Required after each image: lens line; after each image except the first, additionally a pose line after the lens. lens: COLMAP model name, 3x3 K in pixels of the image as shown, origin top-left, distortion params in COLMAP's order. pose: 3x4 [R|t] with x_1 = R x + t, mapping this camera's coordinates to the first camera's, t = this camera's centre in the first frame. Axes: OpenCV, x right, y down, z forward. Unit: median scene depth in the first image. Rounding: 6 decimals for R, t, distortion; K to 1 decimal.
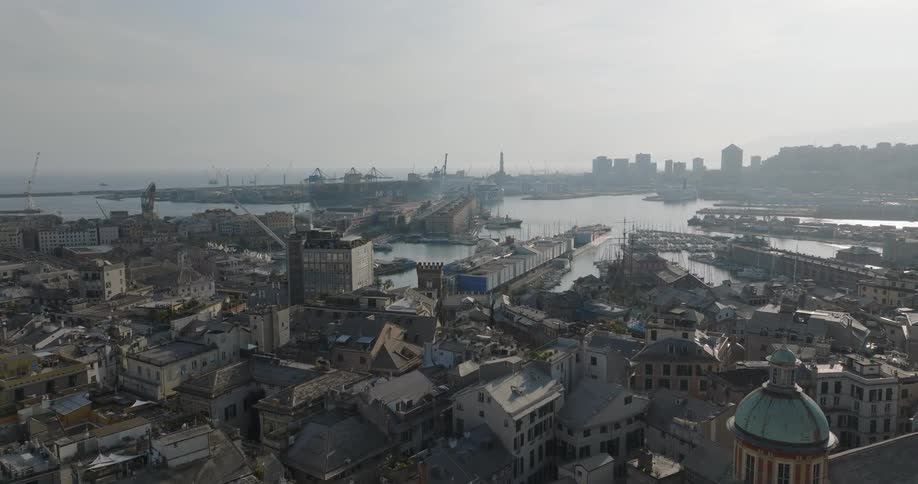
lens RADIAL K [[646.0, 0, 458.0], [0, 646.0, 238.9], [0, 0, 1]] dist [0.006627, 0.010963]
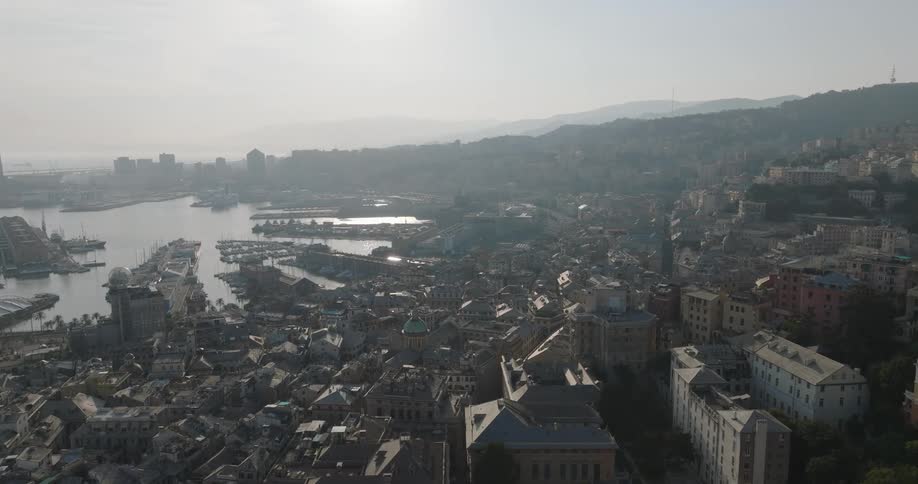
lens RADIAL K [[646.0, 0, 463.6], [0, 646.0, 245.3], [0, 0, 1]] dist [0.006627, 0.010963]
pose [[0.740085, -0.098526, 0.665256, -0.288327], [0.078623, 0.995103, 0.059910, -0.064337], [-0.667901, 0.007966, 0.744207, -0.323356]]
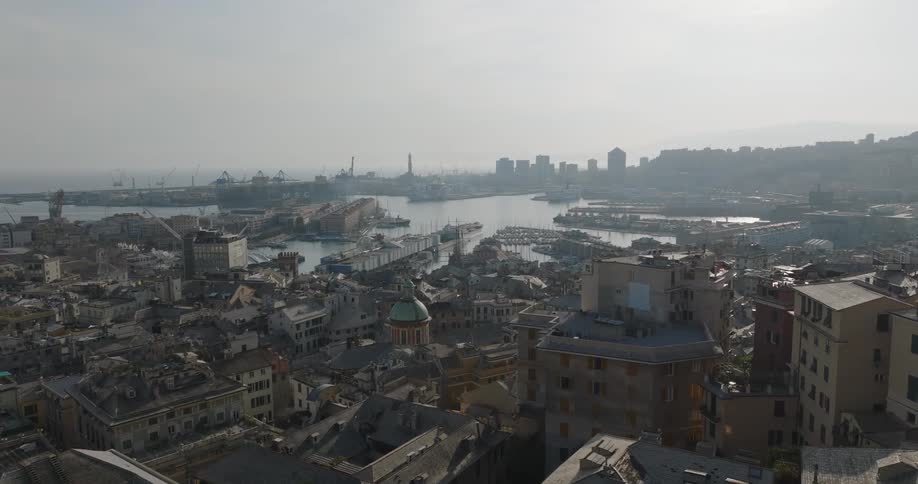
lens RADIAL K [[646.0, 0, 457.1], [0, 646.0, 241.1], [0, 0, 1]] dist [0.006627, 0.010963]
pose [[0.992535, -0.016450, 0.120849, 0.071609], [0.015778, 0.999854, 0.006512, 0.003919], [-0.120939, -0.004557, 0.992650, -0.214808]]
